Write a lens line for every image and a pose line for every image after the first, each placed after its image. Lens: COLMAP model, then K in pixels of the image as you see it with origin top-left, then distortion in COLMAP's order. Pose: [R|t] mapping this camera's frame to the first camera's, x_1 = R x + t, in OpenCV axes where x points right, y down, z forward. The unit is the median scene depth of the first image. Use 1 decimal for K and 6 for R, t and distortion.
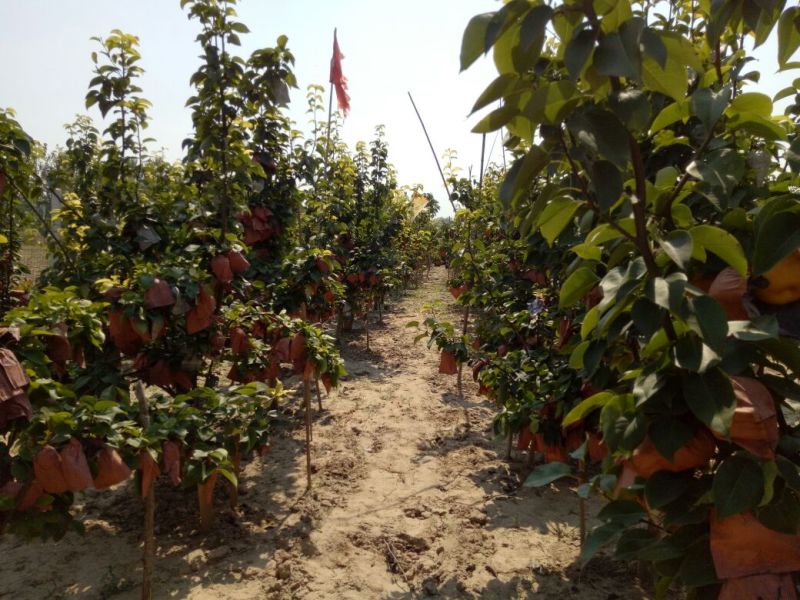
lens RADIAL K [[612.0, 0, 400.0], [0, 612.0, 300.0], [0, 0, 1]] dist [0.028145, -0.010902]
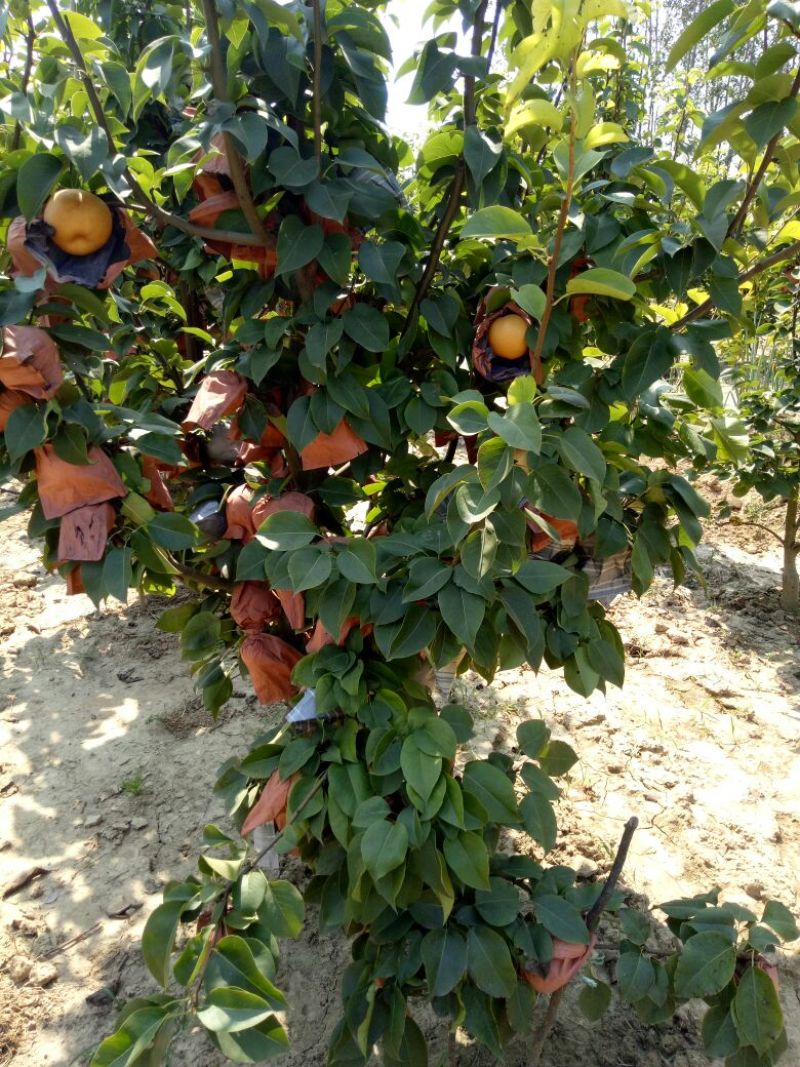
lens RADIAL K [[810.9, 0, 406.4], [0, 810.9, 542.5], [0, 0, 1]] dist [0.026418, -0.003927]
pose [[0.887671, -0.183495, 0.422339, 0.112302], [0.063133, 0.957009, 0.283103, 0.029160], [-0.456130, -0.224639, 0.861094, -0.130444]]
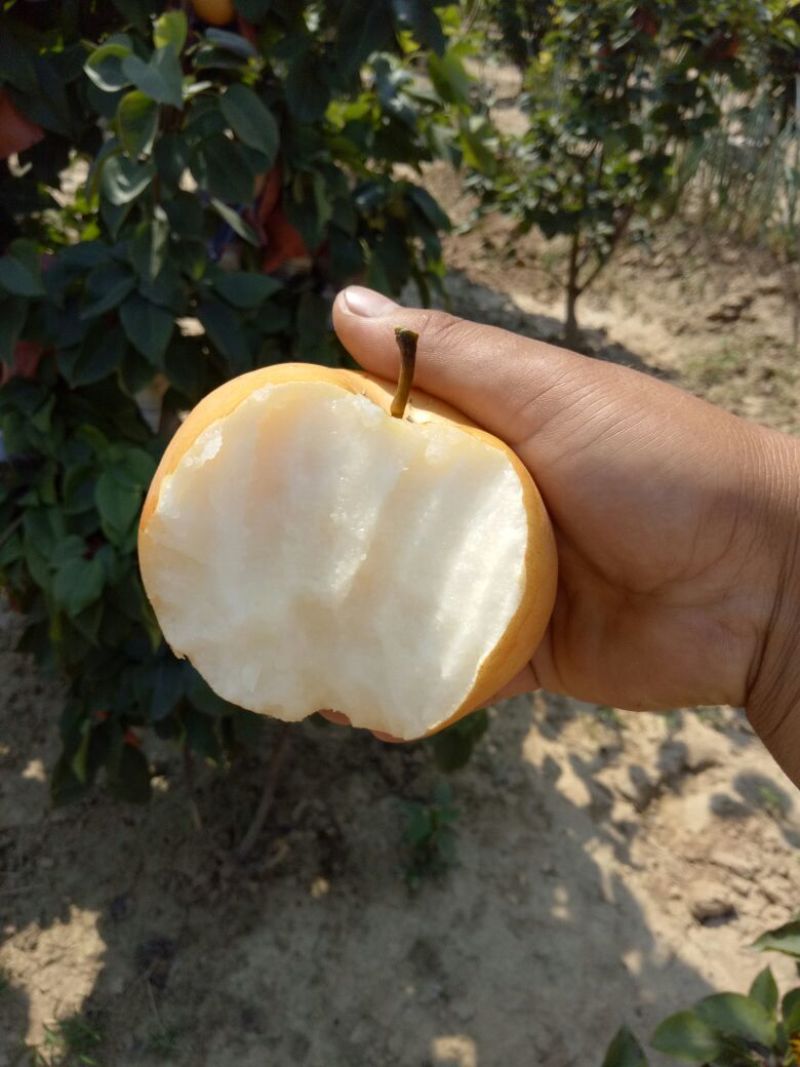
lens RADIAL K [[823.2, 0, 397.5], [0, 823.2, 539.4], [0, 0, 1]] dist [0.003827, -0.000376]
pose [[0.782694, -0.343744, 0.518874, 0.153058], [0.015087, 0.843890, 0.536304, 0.055603], [-0.622224, -0.411933, 0.665694, -0.143558]]
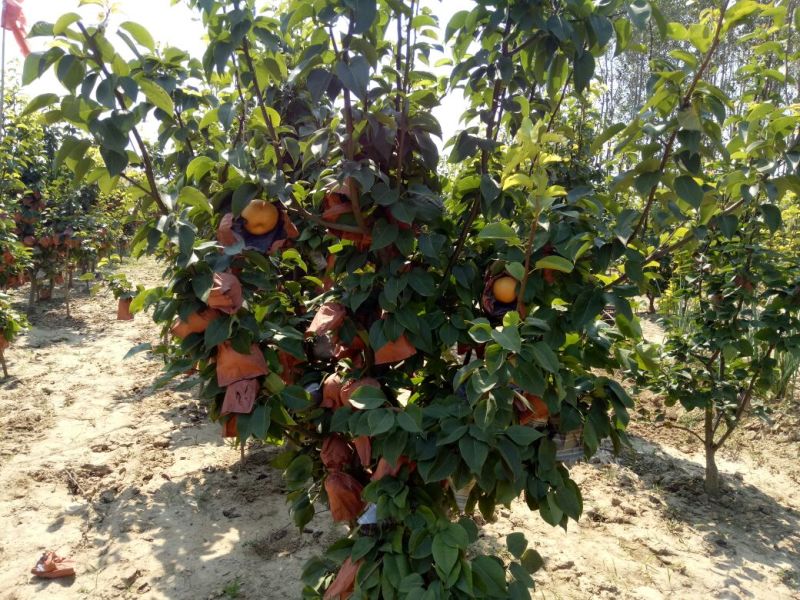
lens RADIAL K [[612.0, 0, 400.0], [0, 612.0, 300.0], [0, 0, 1]] dist [0.028145, -0.010902]
pose [[0.912199, -0.046902, 0.407054, 0.067686], [0.024830, 0.997929, 0.059340, 0.025752], [-0.408994, -0.044023, 0.911474, -0.199219]]
